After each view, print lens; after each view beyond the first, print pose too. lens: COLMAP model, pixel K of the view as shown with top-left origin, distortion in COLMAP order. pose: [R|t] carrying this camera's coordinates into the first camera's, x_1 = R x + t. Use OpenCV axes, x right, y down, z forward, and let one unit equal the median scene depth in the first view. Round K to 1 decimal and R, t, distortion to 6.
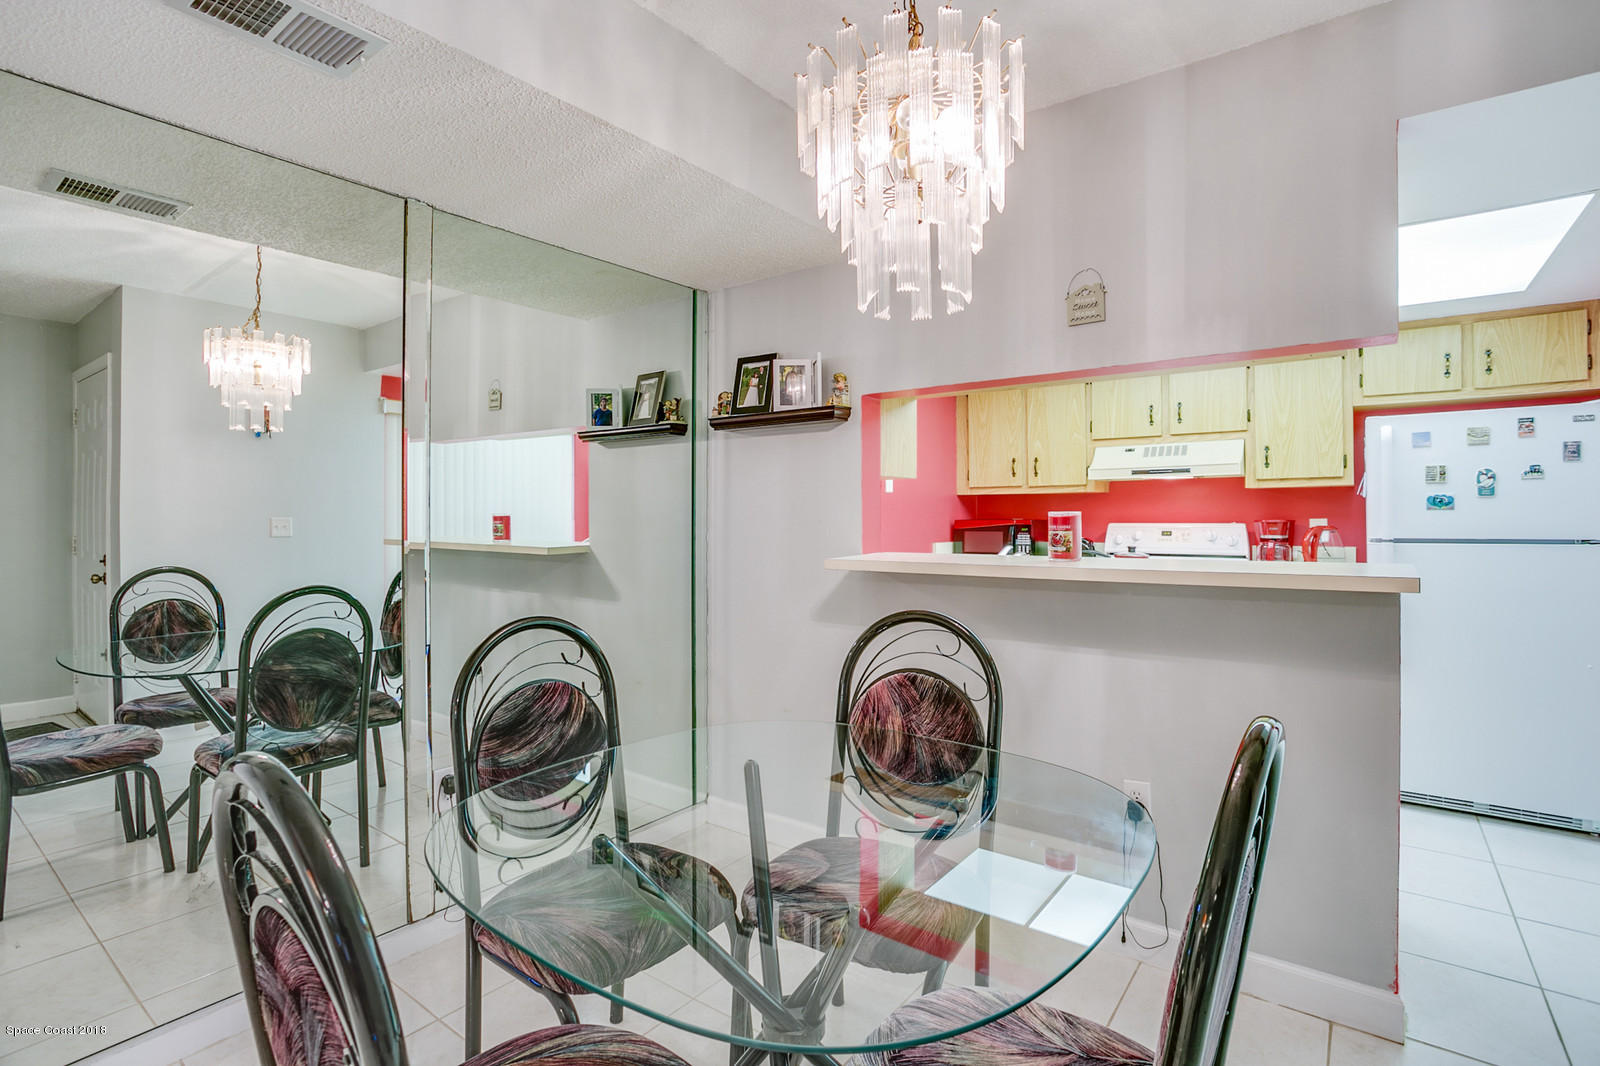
lens RADIAL K [[772.7, 0, 799.9], [0, 772.7, 519.2], [0, 0, 1]] dist [-0.046072, 0.011414]
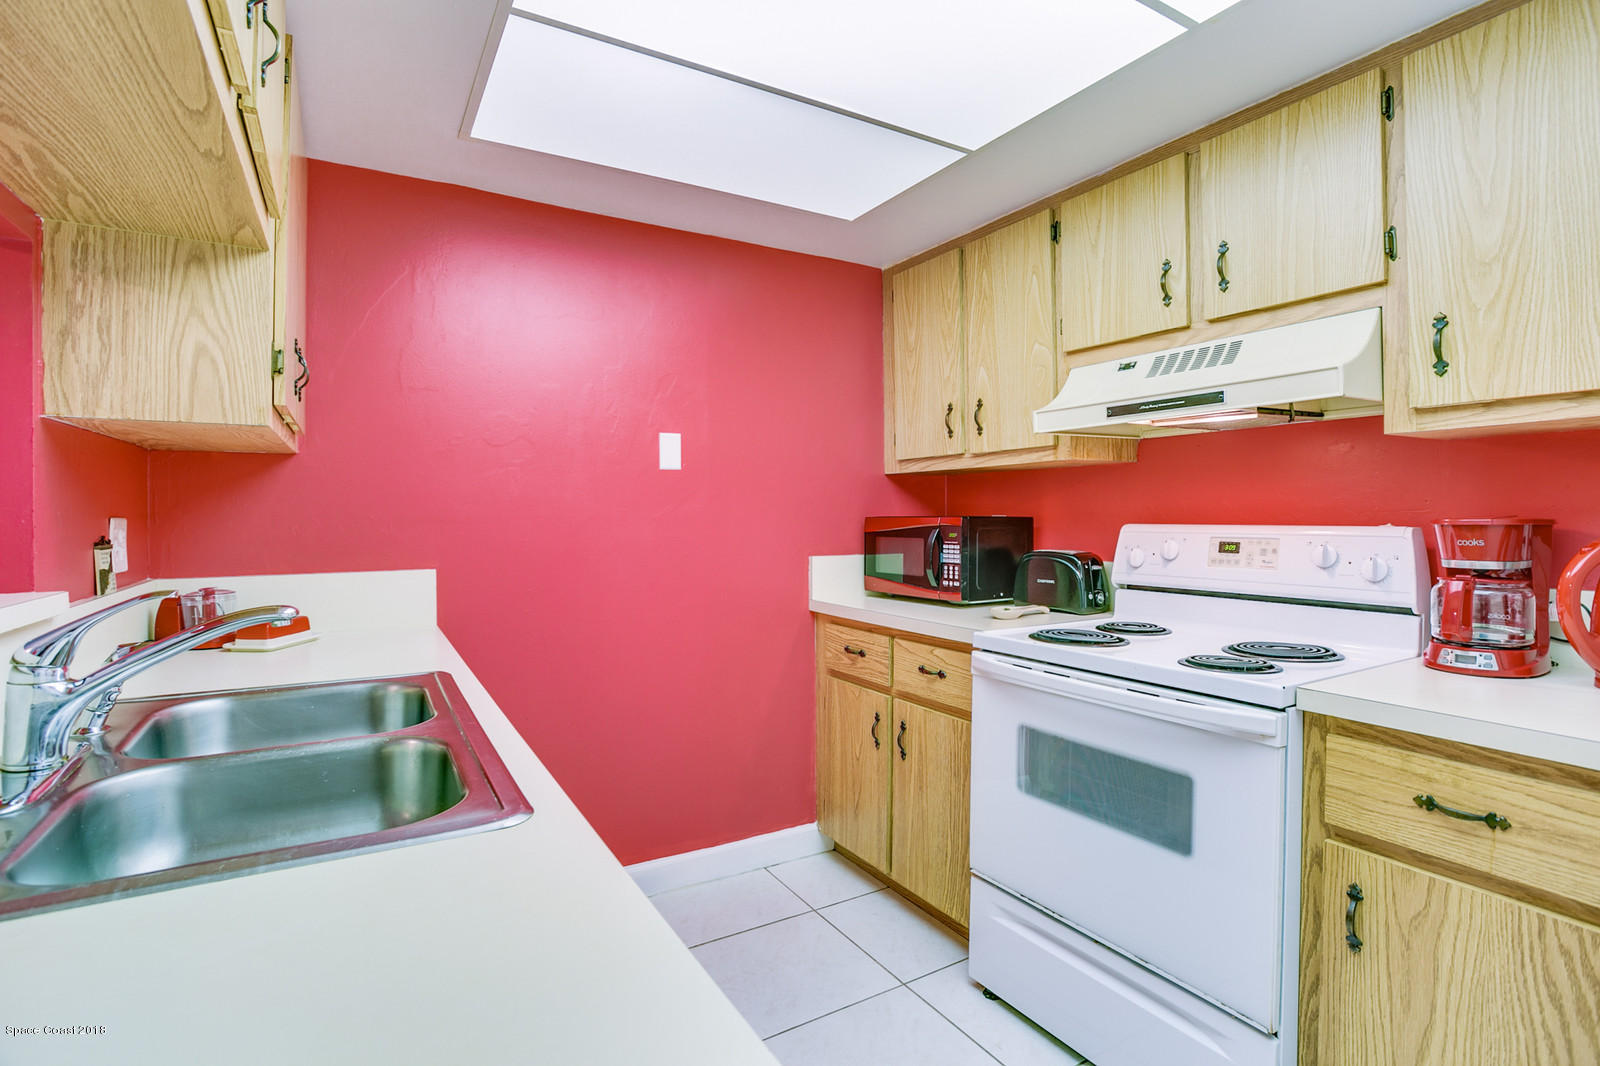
lens RADIAL K [[772.7, 0, 799.9], [0, 772.7, 519.2], [0, 0, 1]] dist [-0.046072, 0.011414]
pose [[0.925407, 0.002005, -0.378969, 0.582329], [0.000482, 0.999979, 0.006467, -0.001659], [0.378974, -0.006168, 0.925387, 0.688257]]
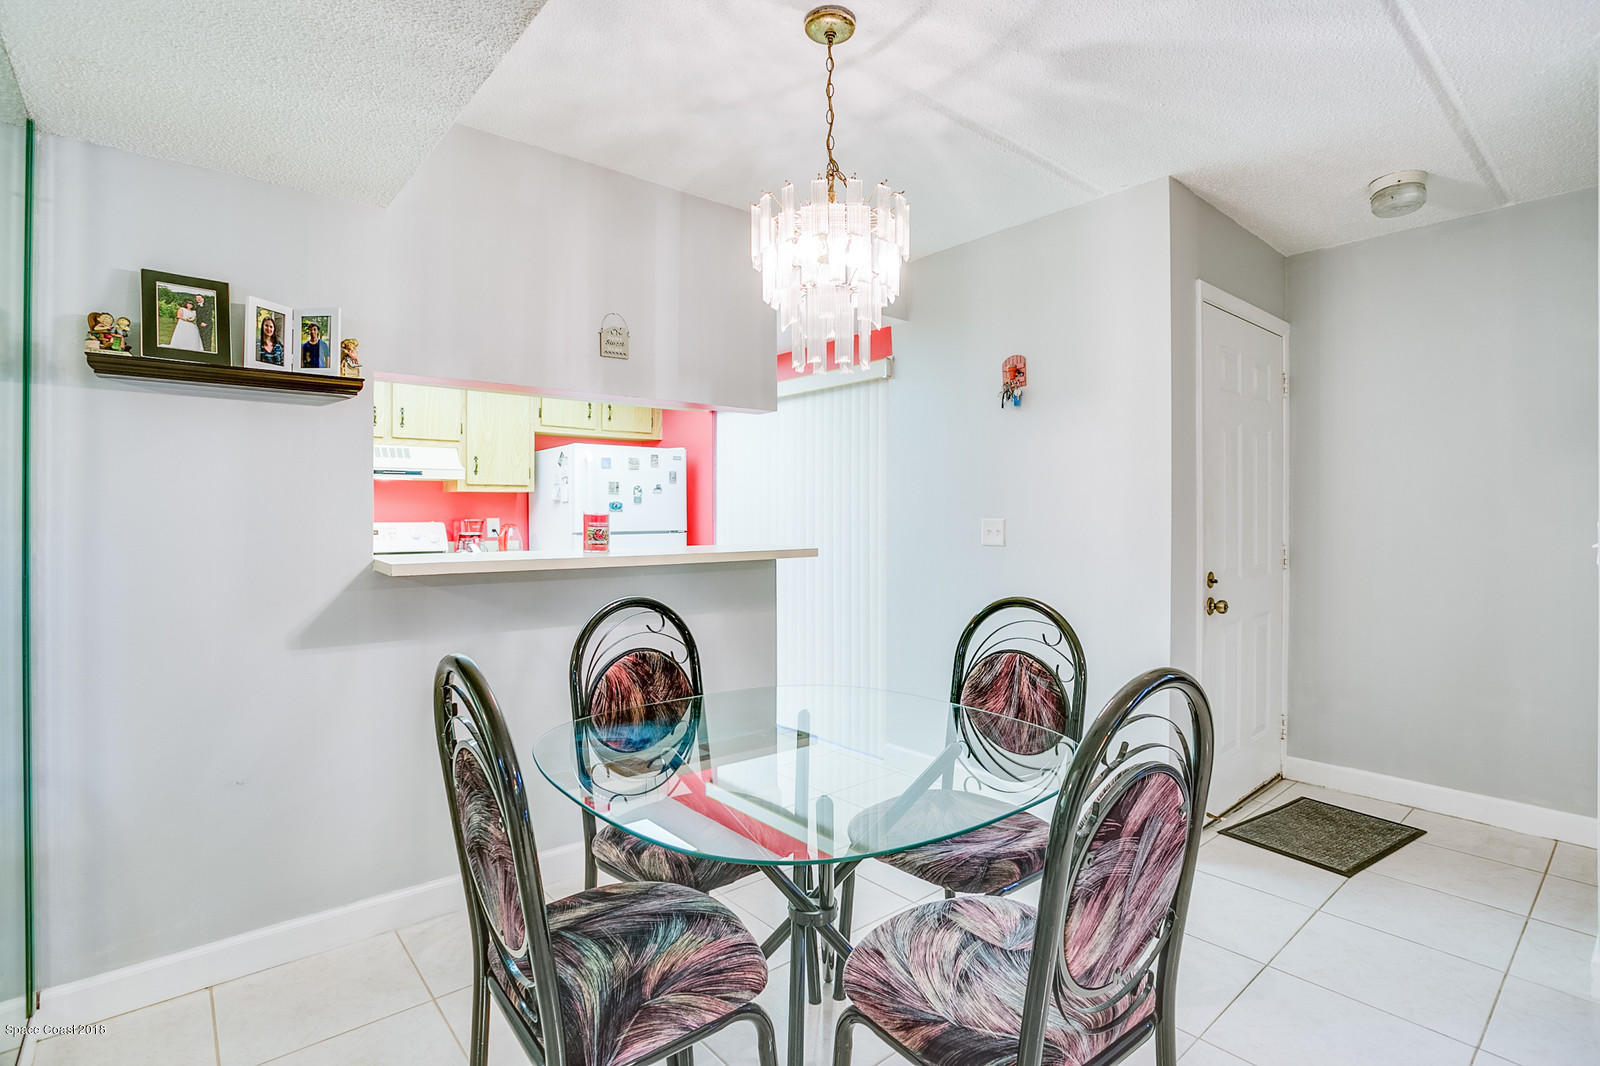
lens RADIAL K [[772.7, 0, 799.9], [0, 772.7, 519.2], [0, 0, 1]] dist [-0.046072, 0.011414]
pose [[0.226199, -0.001343, 0.974080, -0.534628], [0.002473, 0.999997, 0.000804, 0.001992], [-0.974078, 0.002227, 0.226202, 0.302960]]
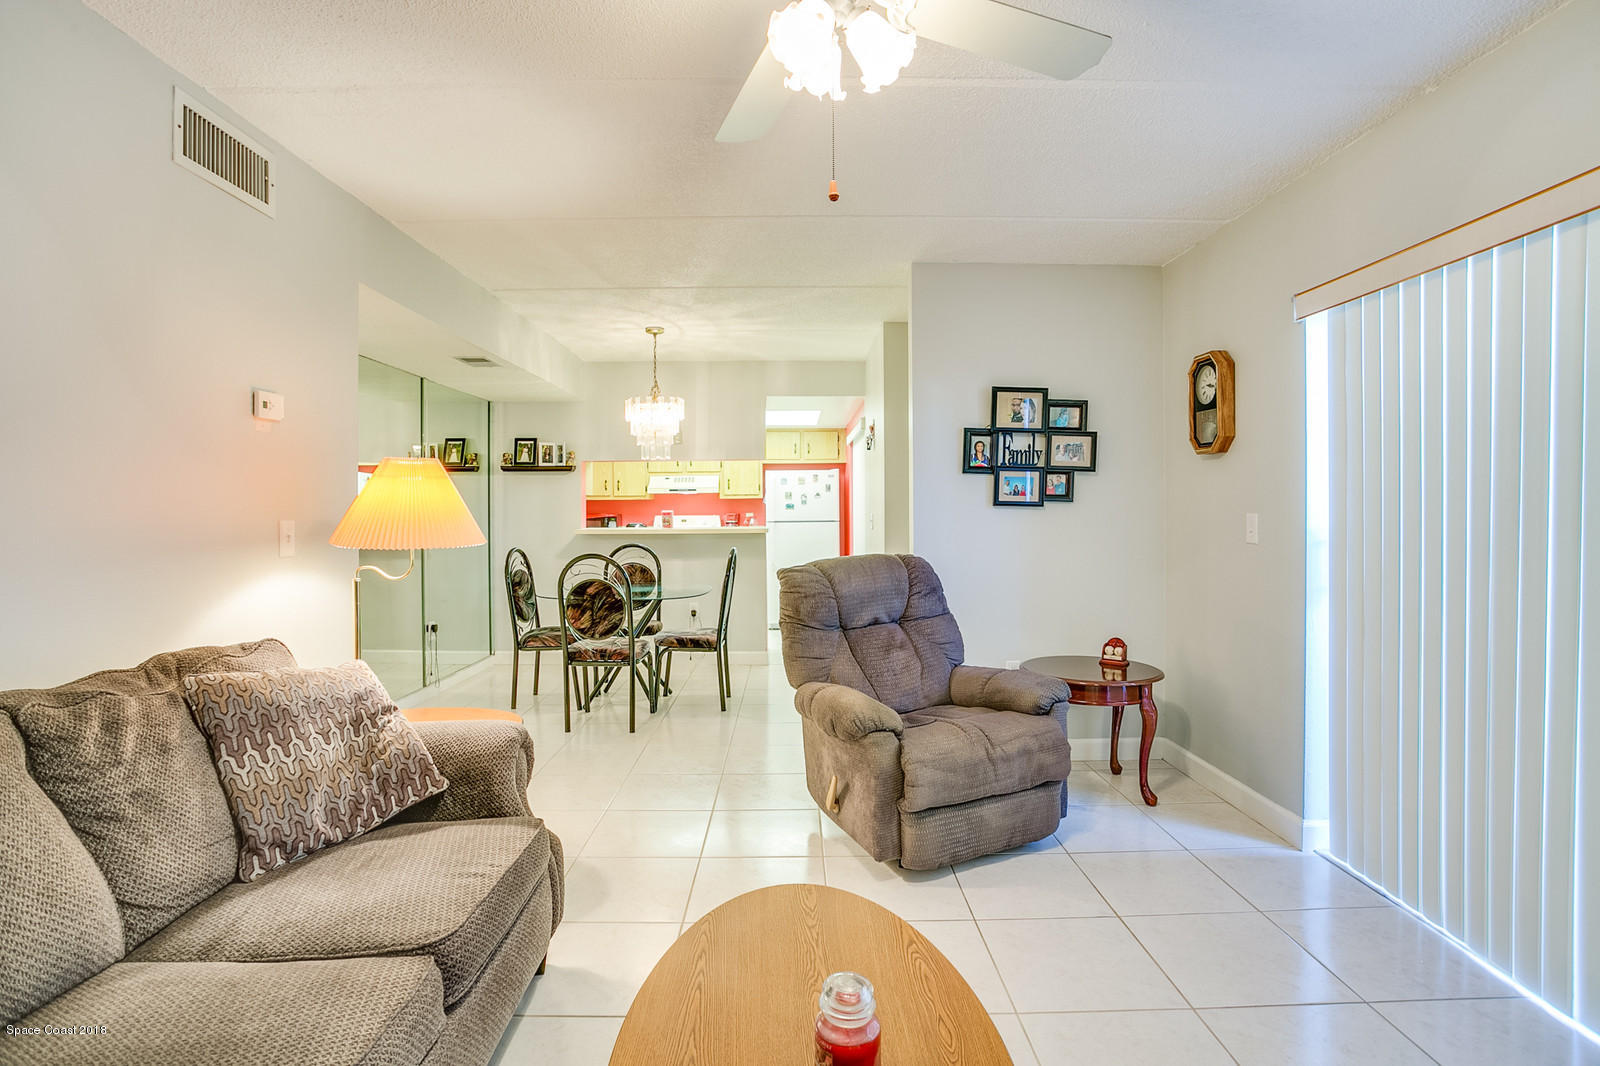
lens RADIAL K [[772.7, 0, 799.9], [0, 772.7, 519.2], [0, 0, 1]] dist [-0.046072, 0.011414]
pose [[0.794005, -0.008121, 0.607856, -0.697759], [0.004331, 0.999961, 0.007702, 0.001023], [-0.607895, -0.003483, 0.794010, -1.079330]]
